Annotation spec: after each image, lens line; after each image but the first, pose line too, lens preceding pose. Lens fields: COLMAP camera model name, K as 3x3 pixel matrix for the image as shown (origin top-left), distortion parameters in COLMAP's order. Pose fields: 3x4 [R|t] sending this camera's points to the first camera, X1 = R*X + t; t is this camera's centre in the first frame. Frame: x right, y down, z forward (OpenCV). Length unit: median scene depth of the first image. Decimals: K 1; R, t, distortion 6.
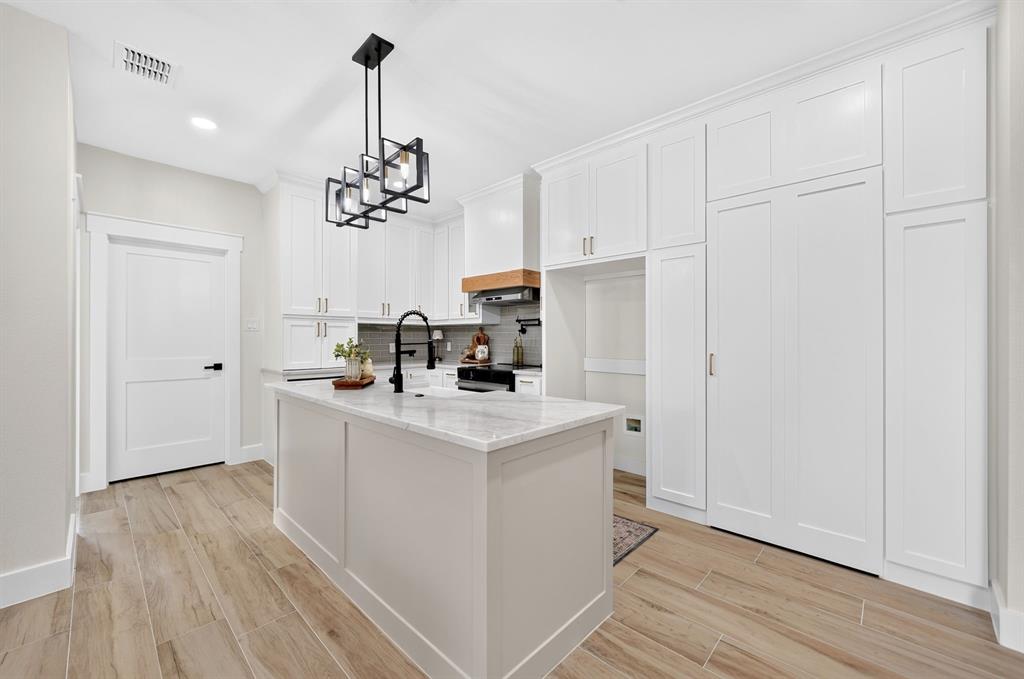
lens RADIAL K [[411.0, 0, 508.9], [0, 411.0, 339.7], [0, 0, 1]] dist [-0.001404, -0.000133]
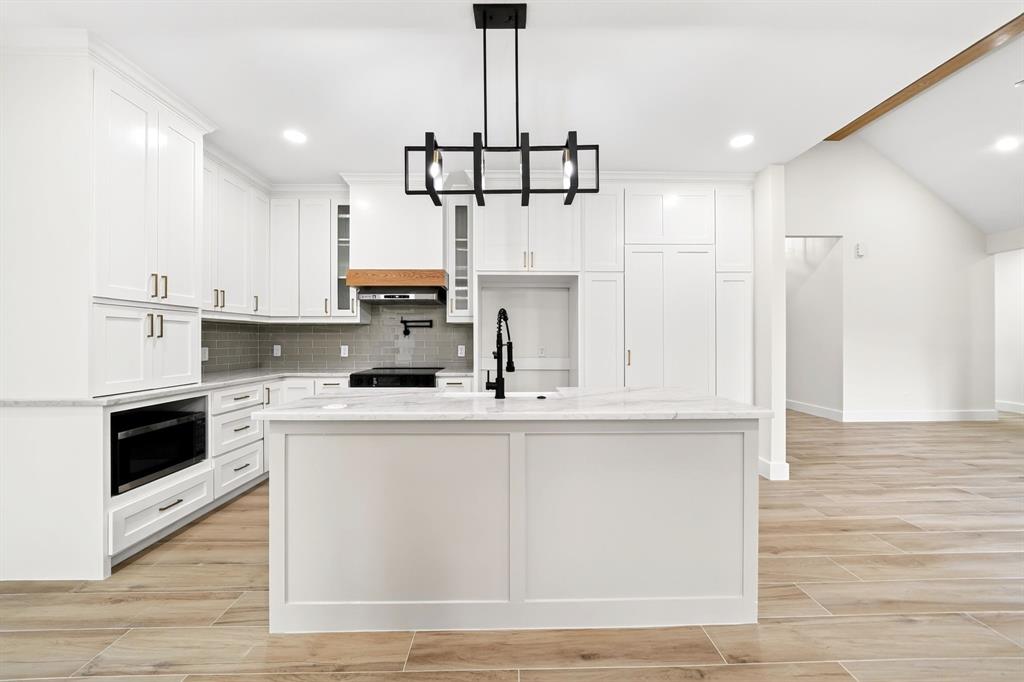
lens RADIAL K [[393.4, 0, 516.3], [0, 393.4, 340.7], [0, 0, 1]] dist [-0.005983, 0.000223]
pose [[0.701812, -0.000876, 0.712362, -0.483042], [0.004455, 0.999985, -0.003160, 0.002094], [-0.712348, 0.005391, 0.701805, 0.202318]]
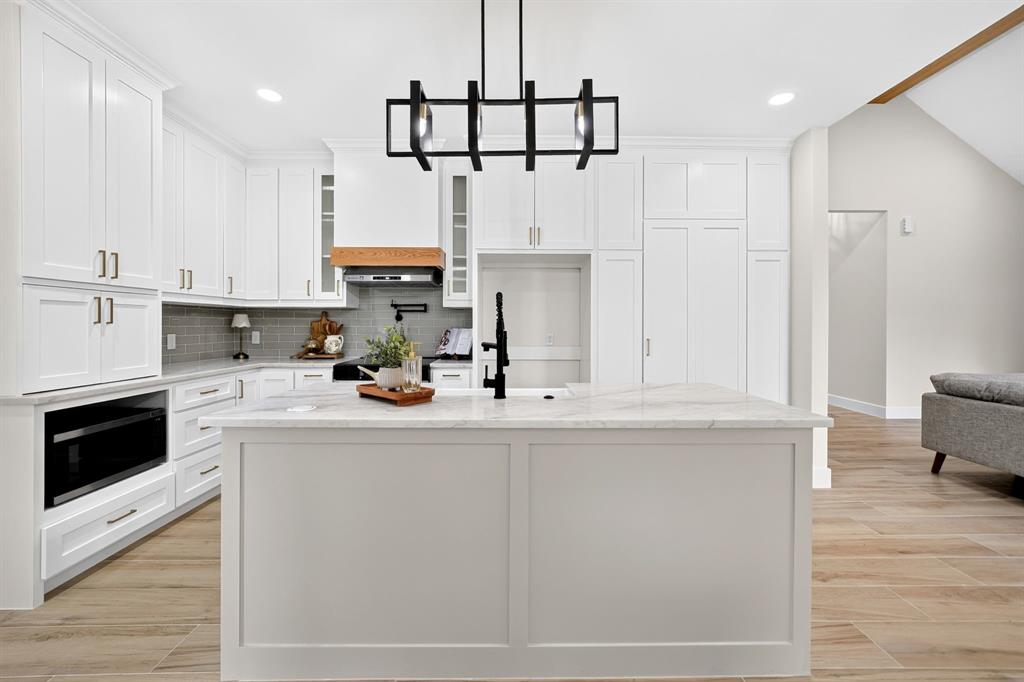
lens RADIAL K [[419.3, 0, 516.4], [0, 419.3, 324.5], [0, 0, 1]] dist [0.001933, 0.000296]
pose [[0.711657, 0.002698, 0.702522, -0.447567], [0.000452, 0.999991, -0.004299, -0.003477], [-0.702527, 0.003377, 0.711649, 0.232671]]
